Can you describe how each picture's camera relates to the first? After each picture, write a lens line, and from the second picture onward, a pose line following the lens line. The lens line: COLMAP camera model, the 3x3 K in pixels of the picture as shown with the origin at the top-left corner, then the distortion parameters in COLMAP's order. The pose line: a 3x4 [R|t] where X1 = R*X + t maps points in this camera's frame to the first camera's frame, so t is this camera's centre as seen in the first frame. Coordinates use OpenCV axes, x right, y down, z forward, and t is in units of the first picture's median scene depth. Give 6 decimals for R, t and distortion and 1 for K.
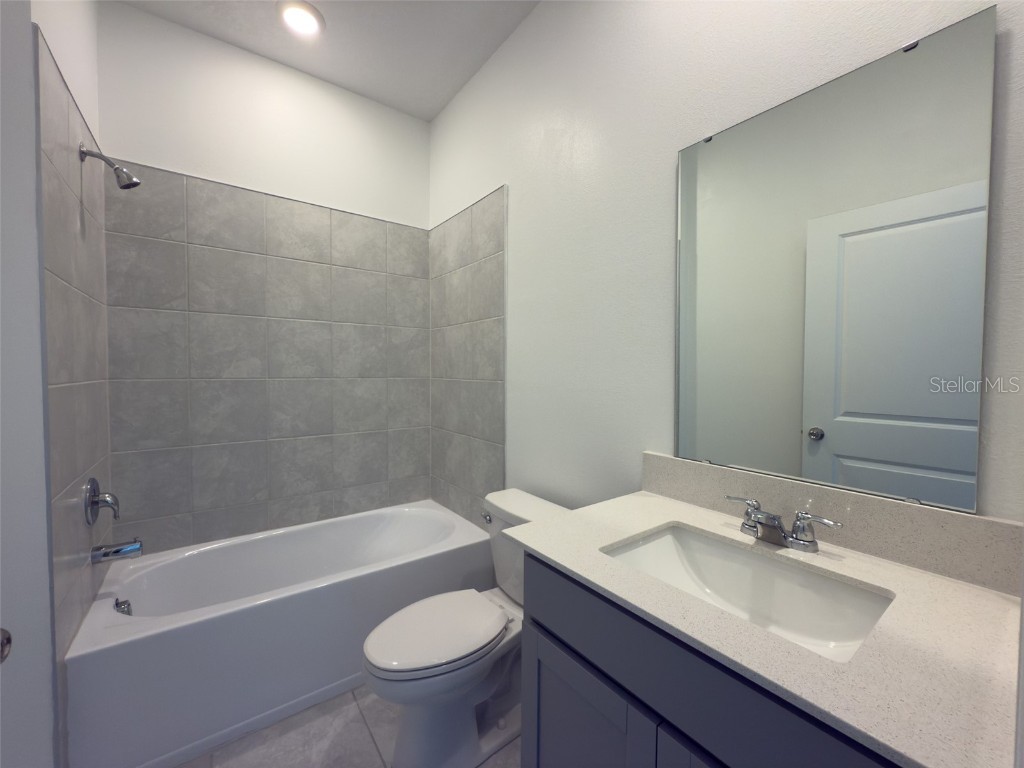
lens RADIAL K [[399.1, 0, 511.4], [0, 399.1, 393.0], [0, 0, 1]] dist [0.001398, 0.000234]
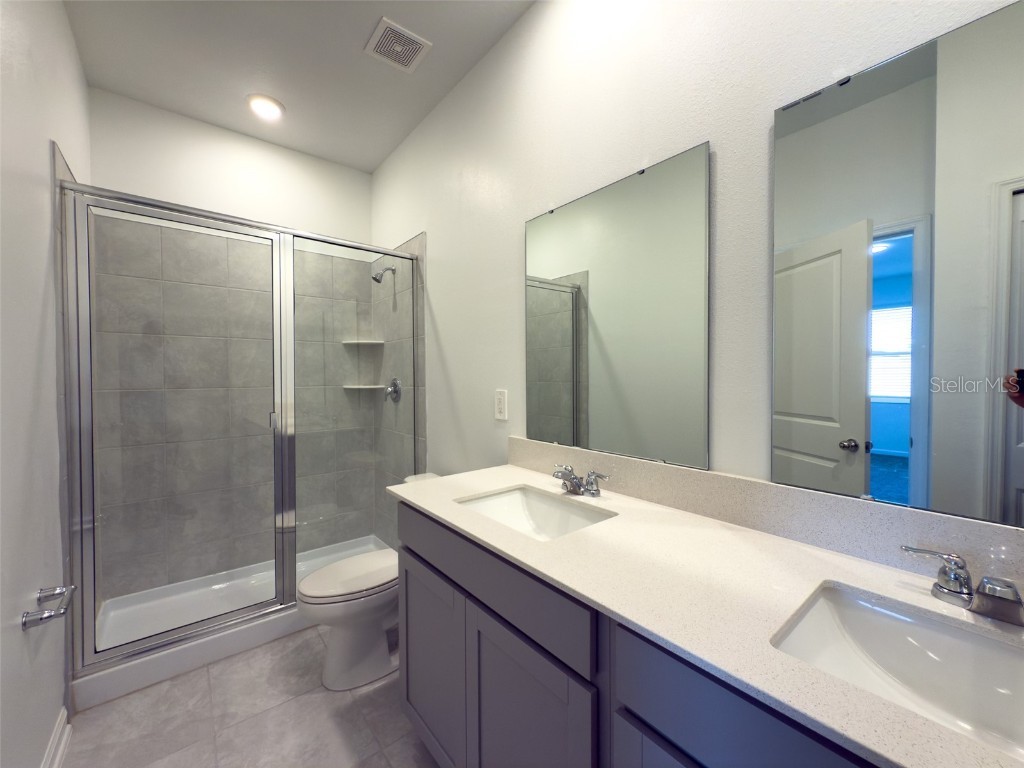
lens RADIAL K [[406.5, 0, 512.0], [0, 406.5, 384.0], [0, 0, 1]] dist [0.000568, 0.000185]
pose [[0.999196, -0.008353, 0.039212, 0.331255], [0.009878, 0.999195, -0.038873, 0.027965], [-0.038856, 0.039229, 0.998474, -0.447993]]
